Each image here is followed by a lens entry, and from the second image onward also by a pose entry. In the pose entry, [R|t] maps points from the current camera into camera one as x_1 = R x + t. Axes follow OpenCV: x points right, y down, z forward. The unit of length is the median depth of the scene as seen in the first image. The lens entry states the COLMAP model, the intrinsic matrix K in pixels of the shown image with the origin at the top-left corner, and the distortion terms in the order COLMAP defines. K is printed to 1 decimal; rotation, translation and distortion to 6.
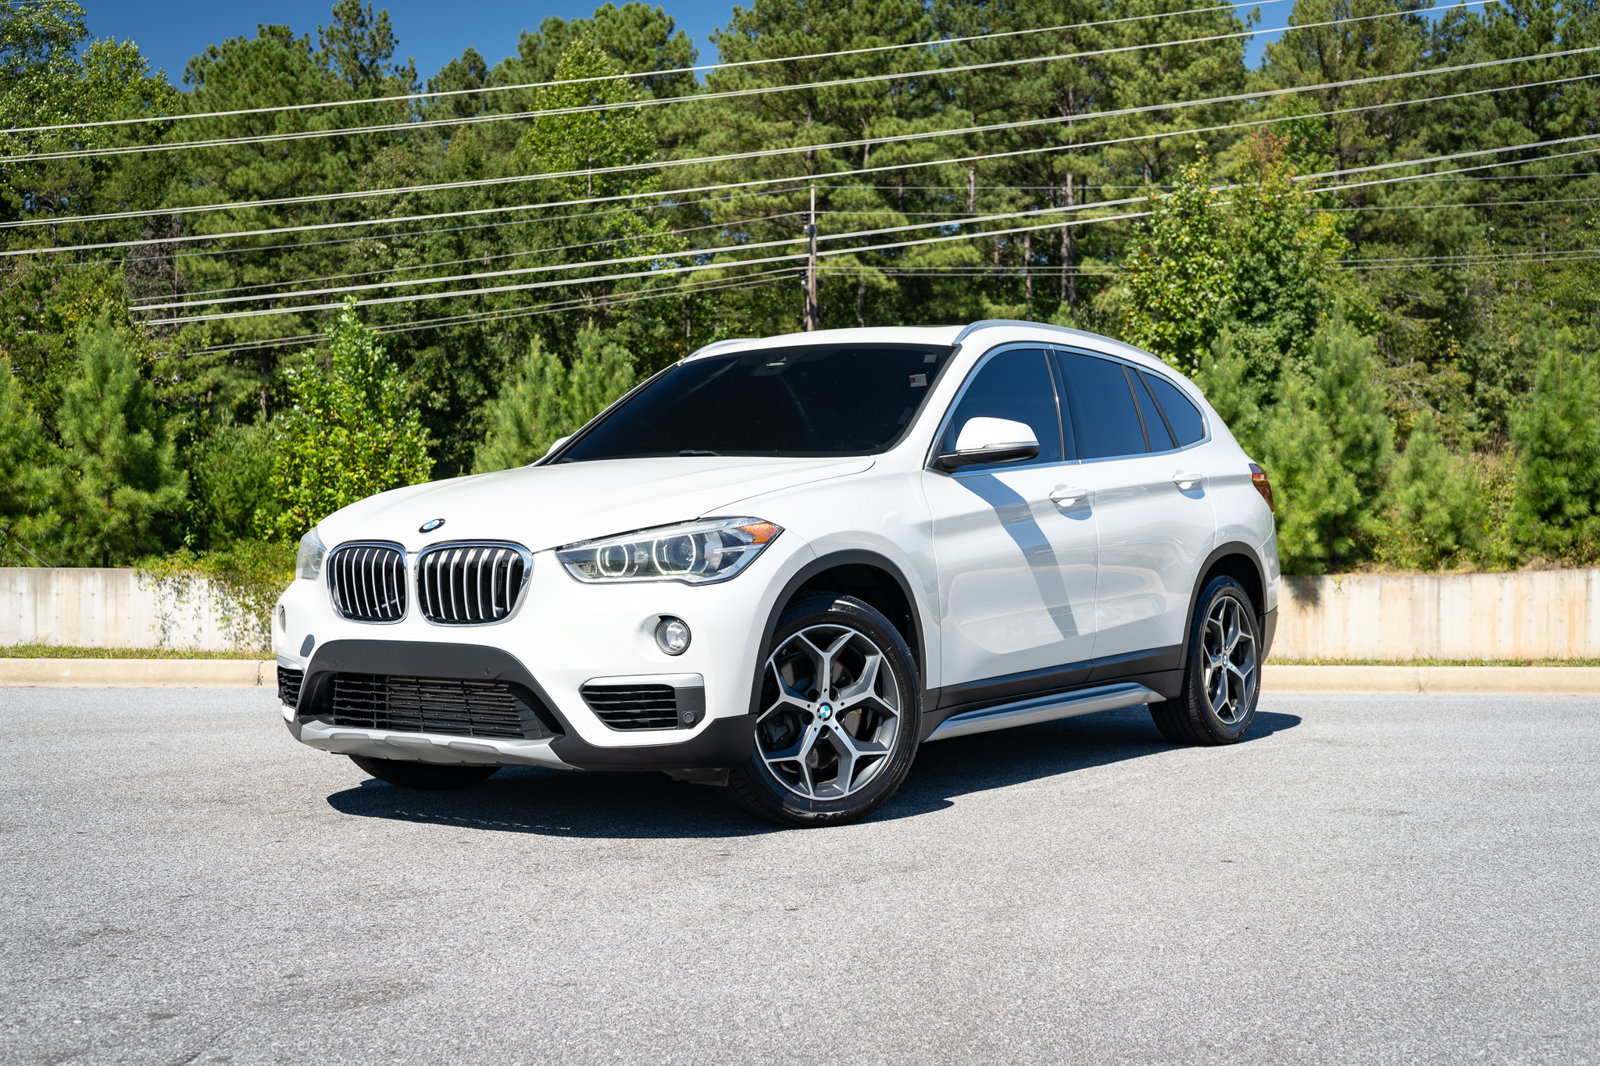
lens RADIAL K [[2142.7, 0, 903.1], [0, 2142.7, 531.8], [0, 0, 1]] dist [0.018356, -0.003626]
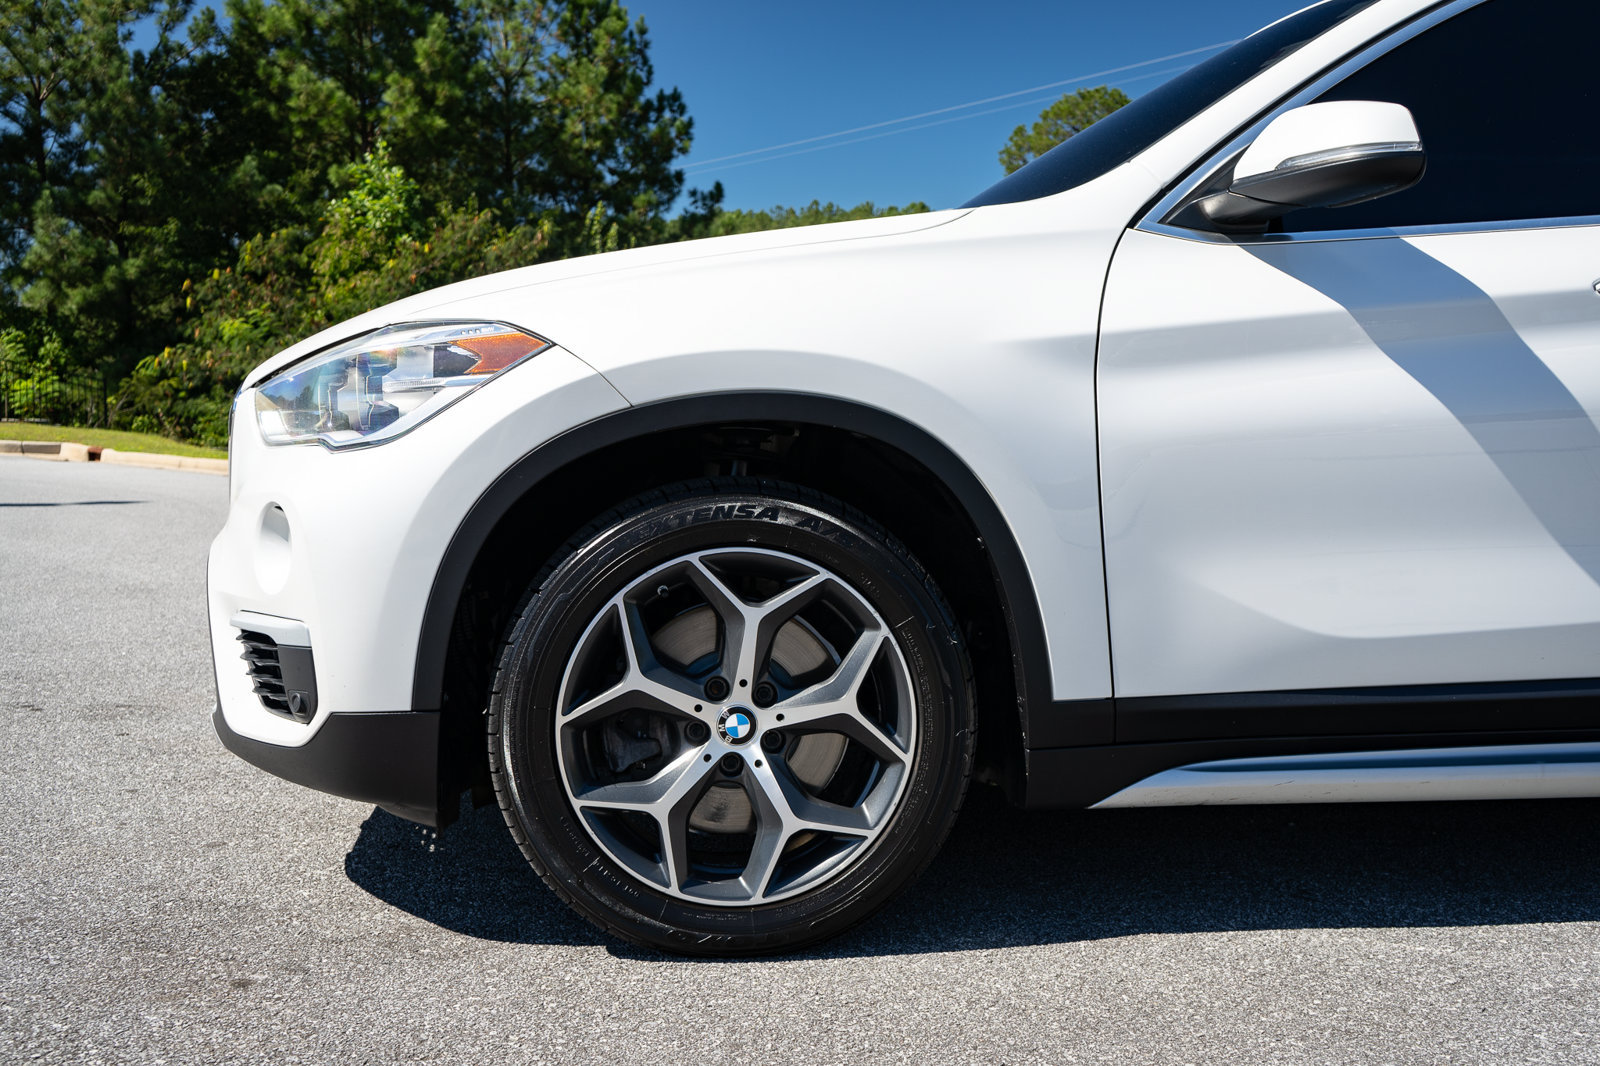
lens RADIAL K [[1665.6, 0, 793.8], [0, 1665.6, 551.6], [0, 0, 1]] dist [-0.008936, -0.005026]
pose [[0.632953, 0.069055, -0.771105, 0.045418], [-0.012679, 0.996805, 0.078860, 0.002552], [0.774087, -0.040138, 0.631806, 0.131924]]
